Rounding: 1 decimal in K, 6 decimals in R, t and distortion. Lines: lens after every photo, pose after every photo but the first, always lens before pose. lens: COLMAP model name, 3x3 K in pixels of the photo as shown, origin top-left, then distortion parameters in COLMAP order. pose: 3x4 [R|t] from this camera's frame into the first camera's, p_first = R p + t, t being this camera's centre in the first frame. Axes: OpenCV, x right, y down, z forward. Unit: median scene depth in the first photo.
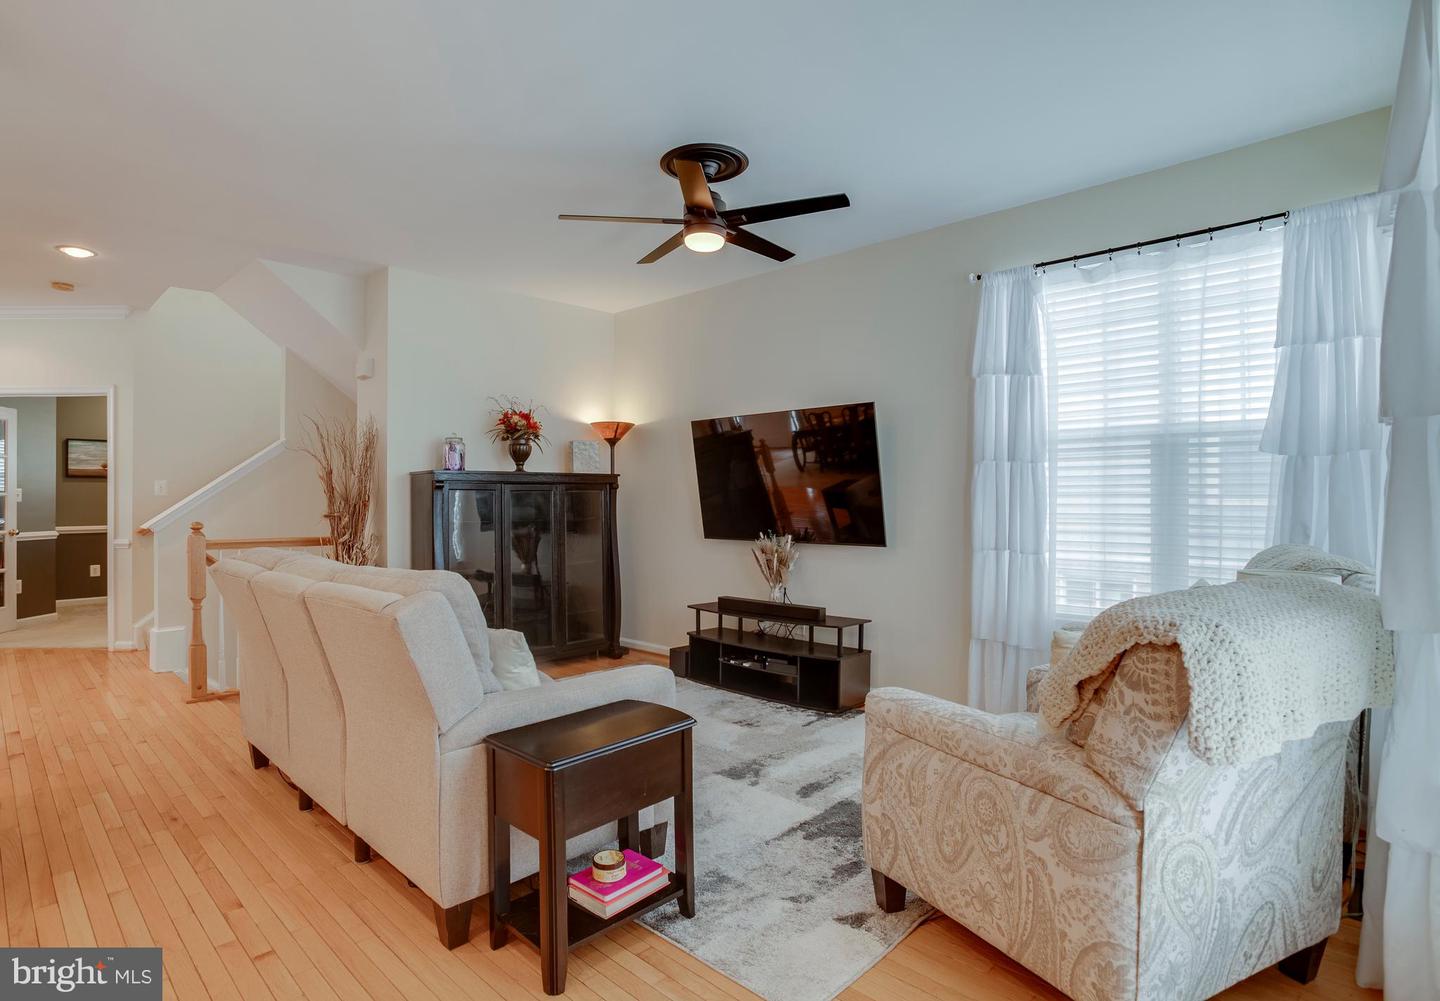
lens RADIAL K [[736.9, 0, 705.5], [0, 736.9, 496.8], [0, 0, 1]] dist [-0.052611, 0.022211]
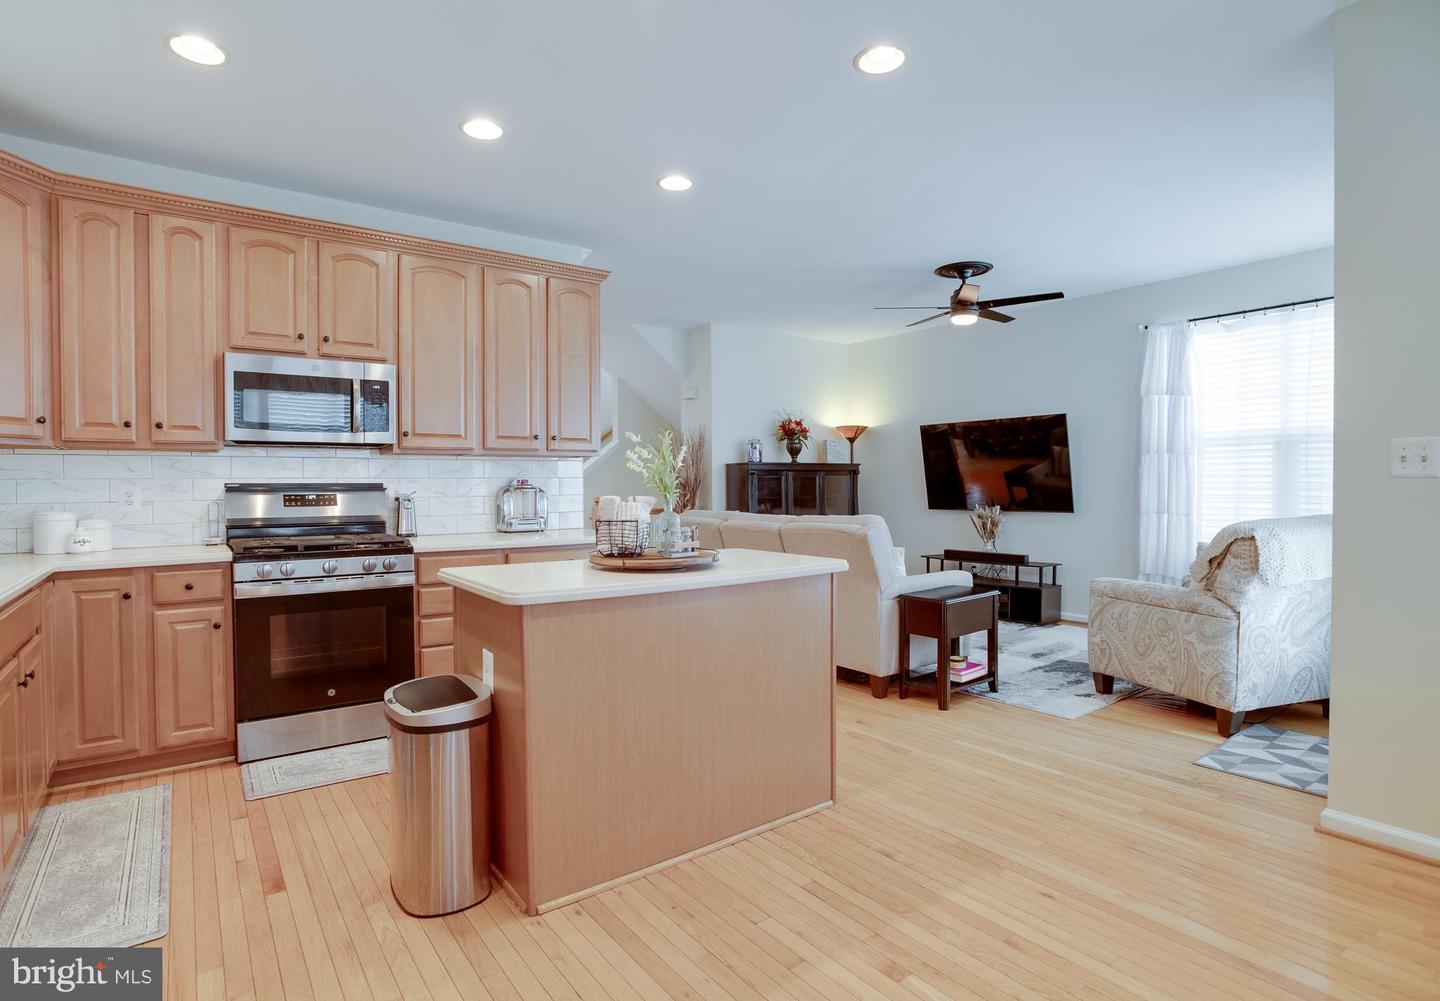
lens RADIAL K [[736.9, 0, 686.3], [0, 736.9, 498.3], [0, 0, 1]] dist [-0.052611, 0.022211]
pose [[0.984072, -0.001745, -0.177763, -0.356054], [0.005576, 0.999763, 0.021054, 0.007214], [0.177684, -0.021710, 0.983848, -0.771172]]
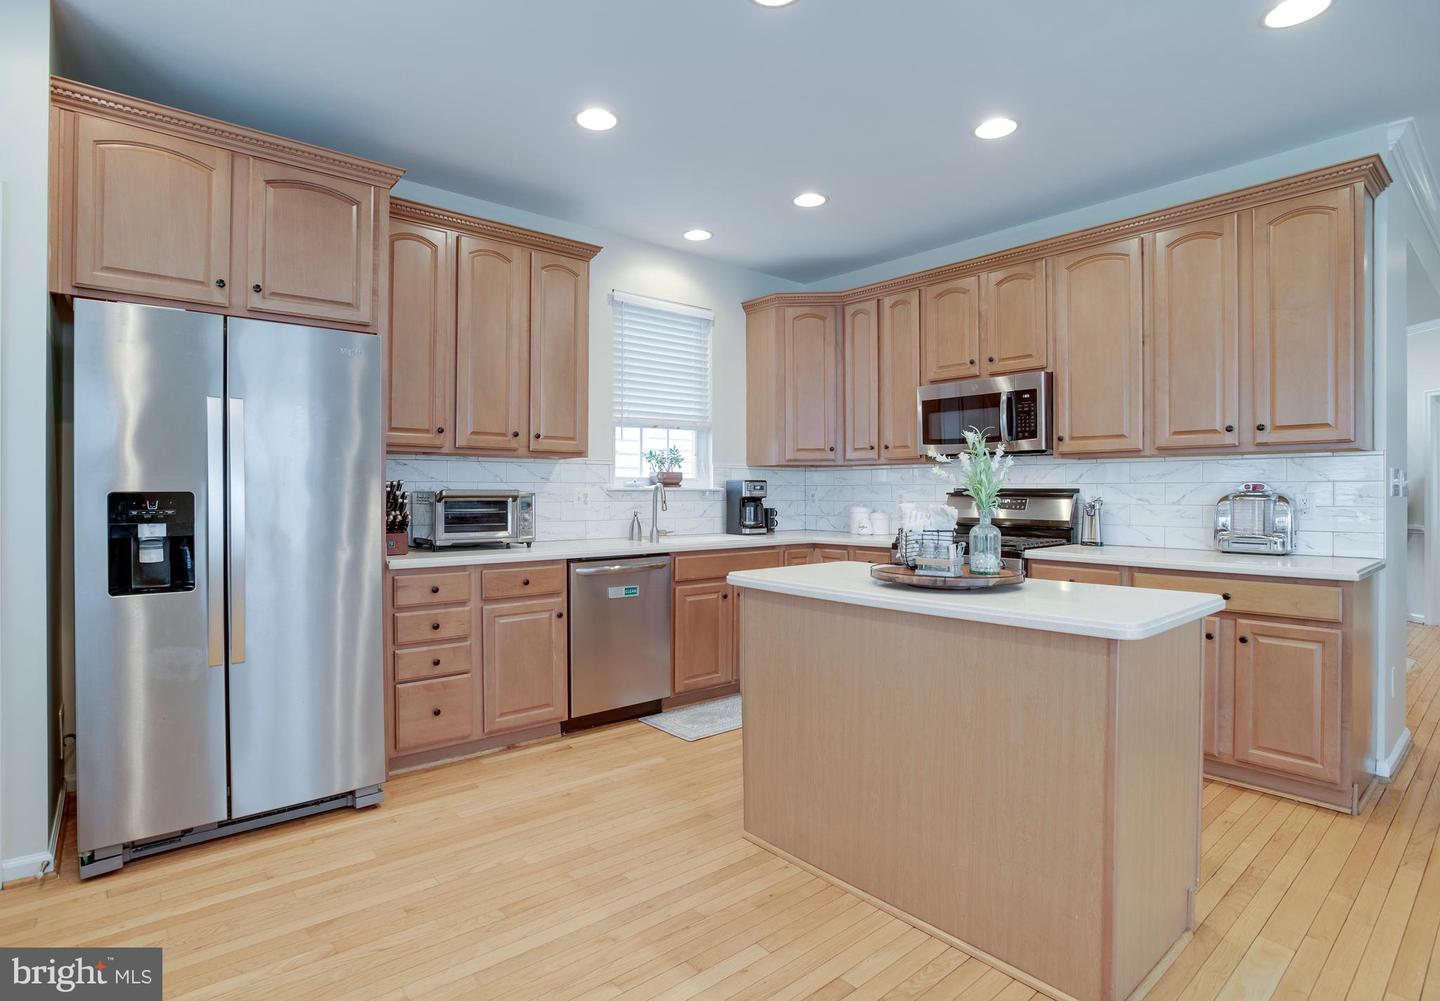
lens RADIAL K [[736.9, 0, 682.5], [0, 736.9, 488.5], [0, 0, 1]] dist [-0.052611, 0.022211]
pose [[-0.115889, -0.002632, -0.993259, 0.267560], [0.001120, 0.999996, -0.002781, 0.007406], [0.993262, -0.001434, -0.115886, -0.071708]]
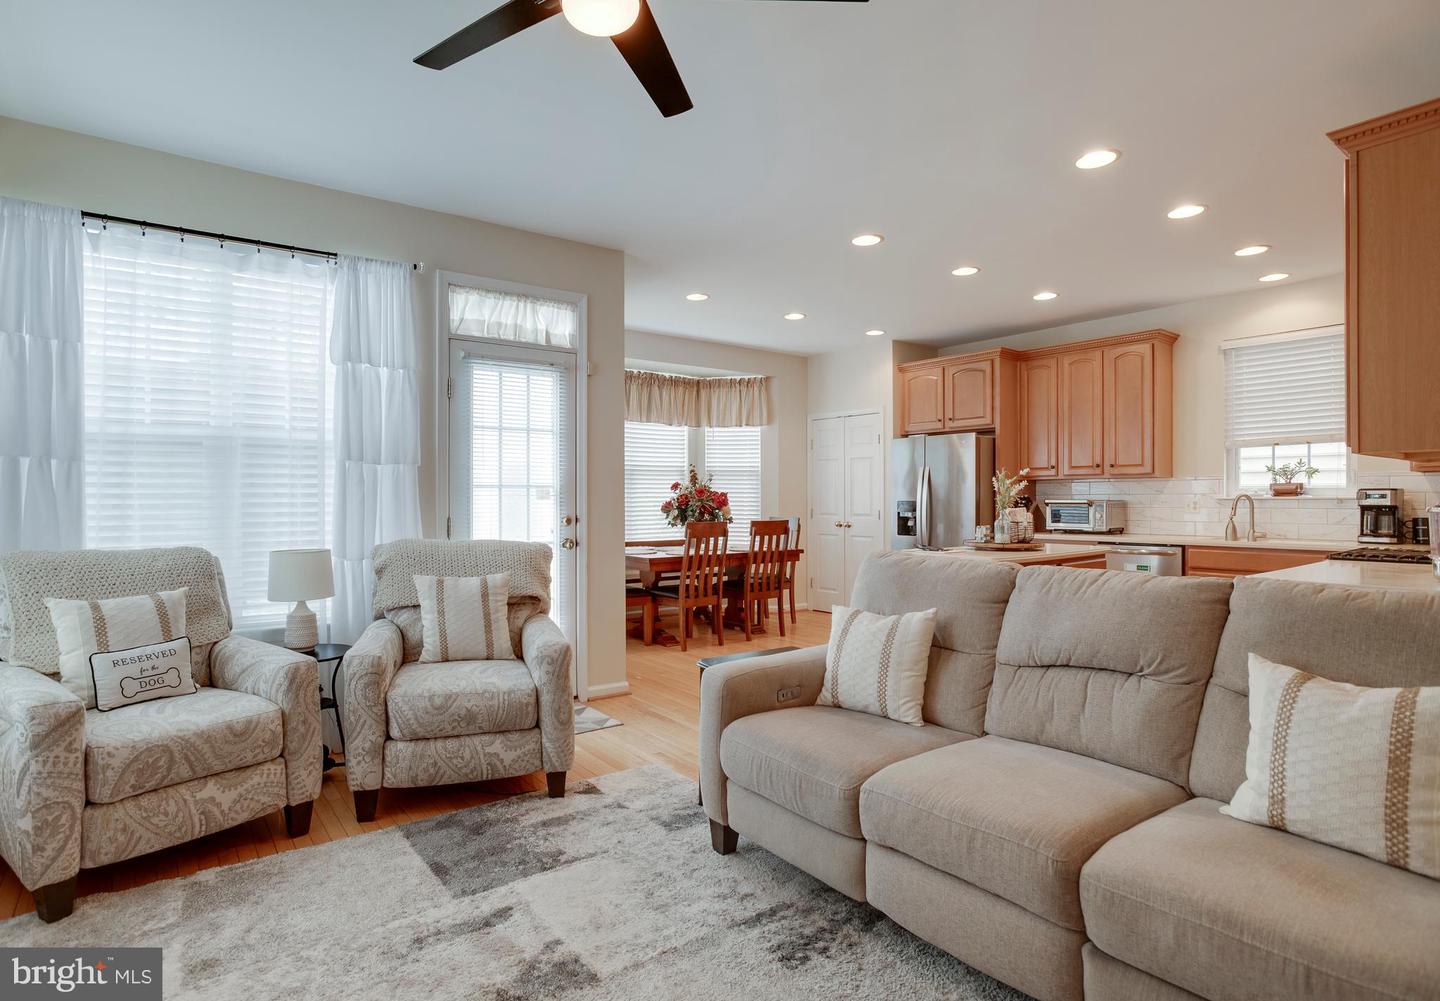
lens RADIAL K [[736.9, 0, 693.7], [0, 736.9, 508.3], [0, 0, 1]] dist [-0.052611, 0.022211]
pose [[-0.986821, 0.001461, 0.161806, -0.168715], [0.002926, 0.999957, 0.008817, 0.009000], [-0.161786, 0.009174, -0.986783, 1.721797]]
